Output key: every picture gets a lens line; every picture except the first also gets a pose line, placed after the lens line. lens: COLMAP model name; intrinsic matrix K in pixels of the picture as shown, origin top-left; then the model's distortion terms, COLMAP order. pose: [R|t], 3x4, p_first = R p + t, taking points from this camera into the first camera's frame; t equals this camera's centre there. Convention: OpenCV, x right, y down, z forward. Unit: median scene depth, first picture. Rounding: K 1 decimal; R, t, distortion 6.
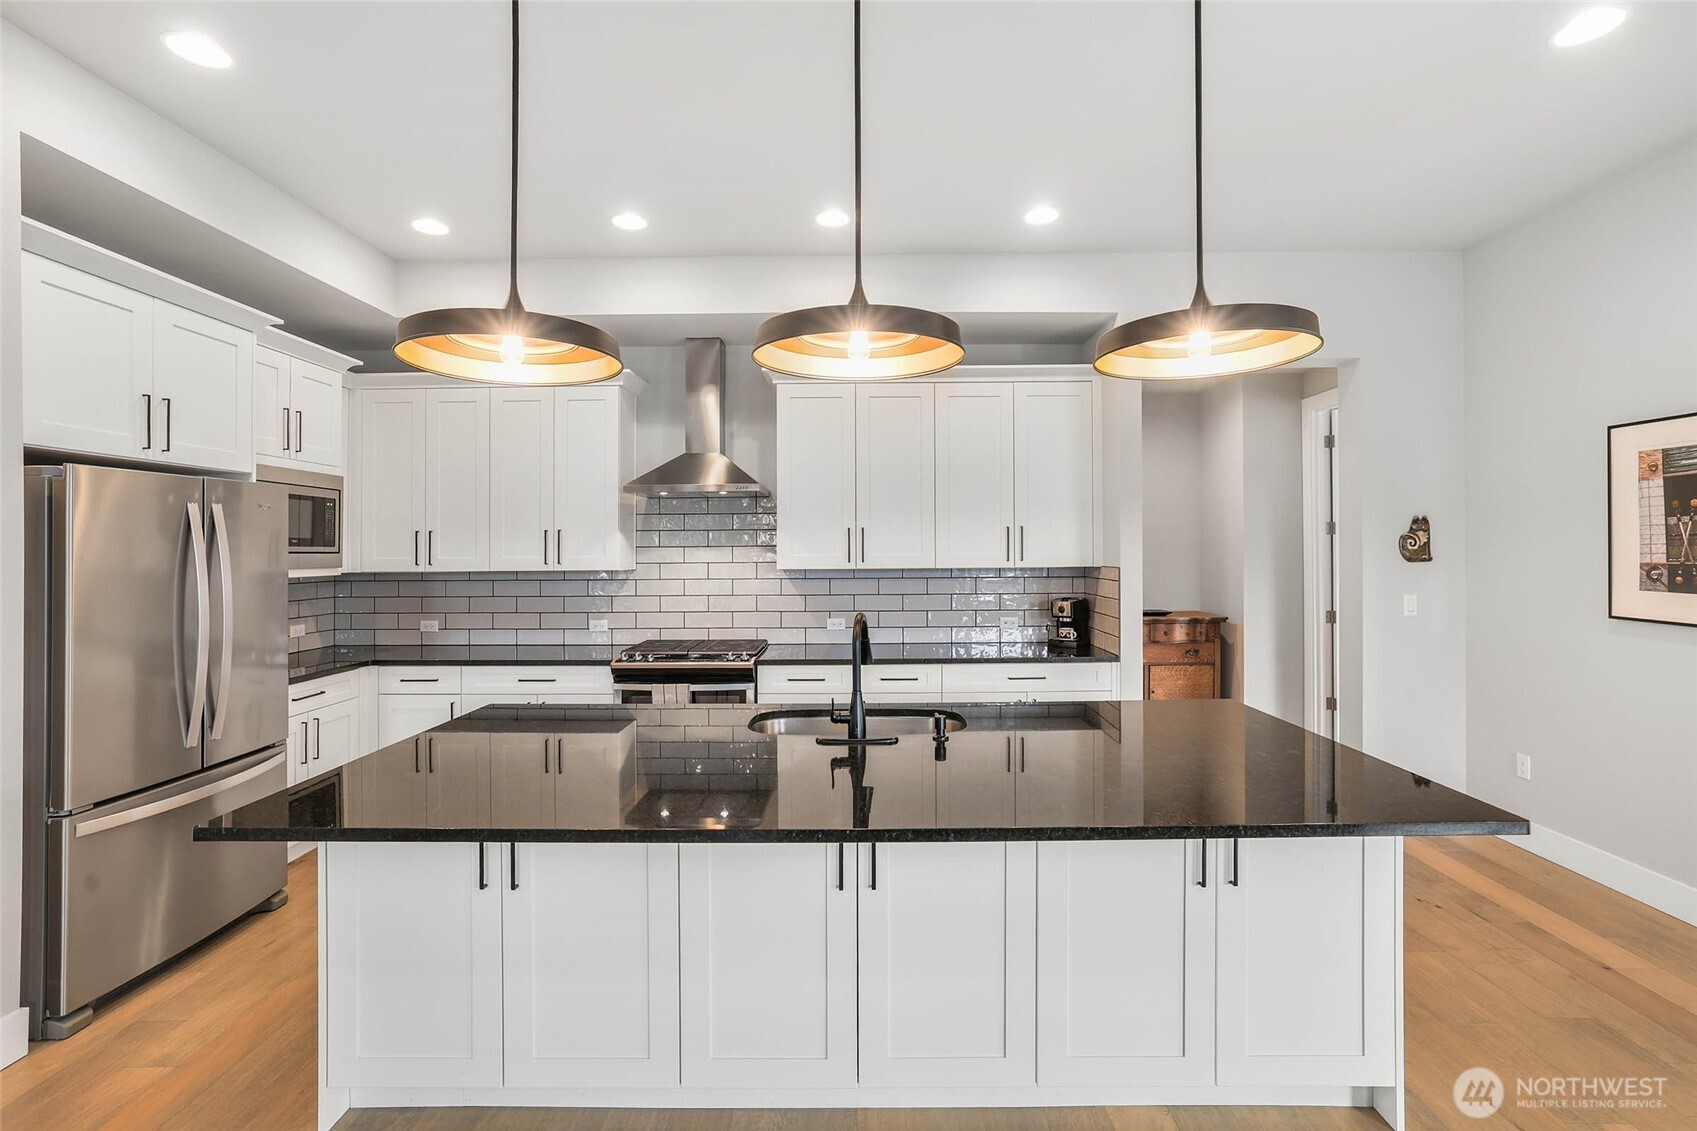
lens RADIAL K [[767.6, 0, 846.1], [0, 767.6, 555.2], [0, 0, 1]] dist [-0.001566, 0.000441]
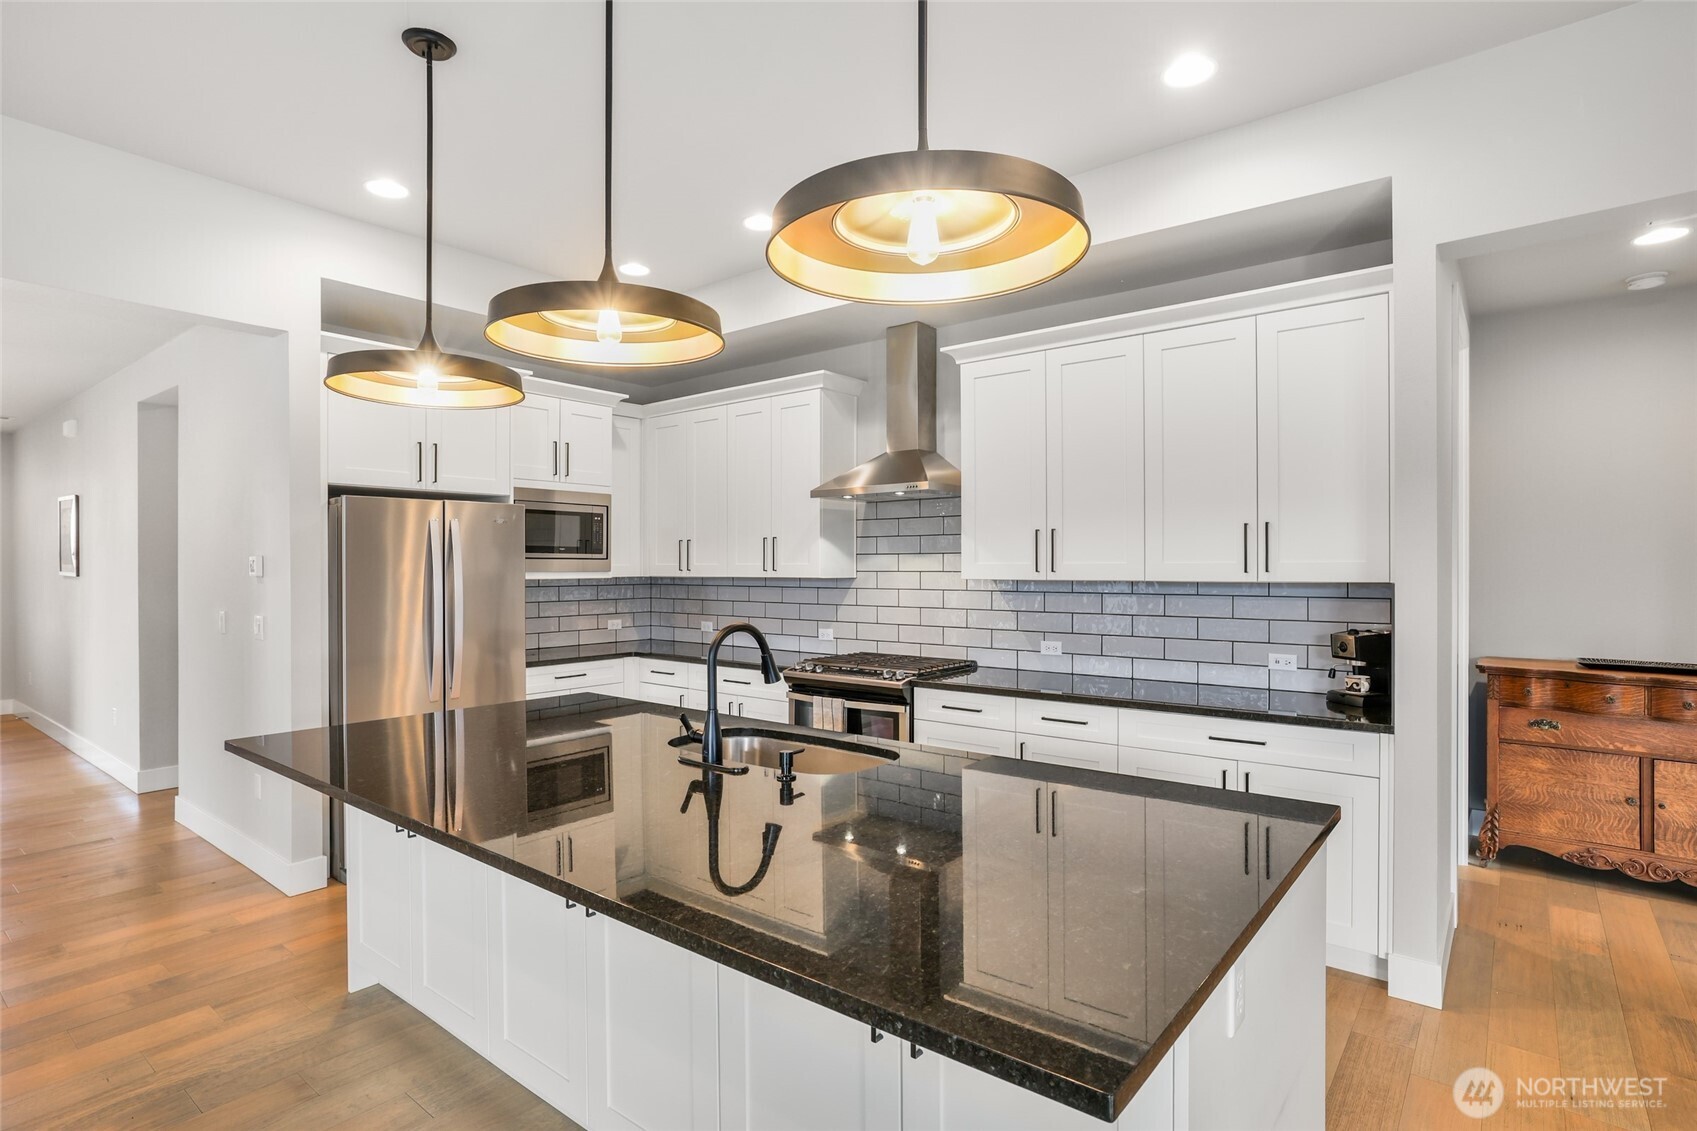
lens RADIAL K [[856.3, 0, 850.4], [0, 856.3, 565.6], [0, 0, 1]] dist [0.006408, 0.000492]
pose [[0.797602, 0.005257, -0.603161, 0.395473], [-0.006357, 0.999980, 0.000309, 0.003436], [0.603150, 0.003588, 0.797620, 0.157788]]
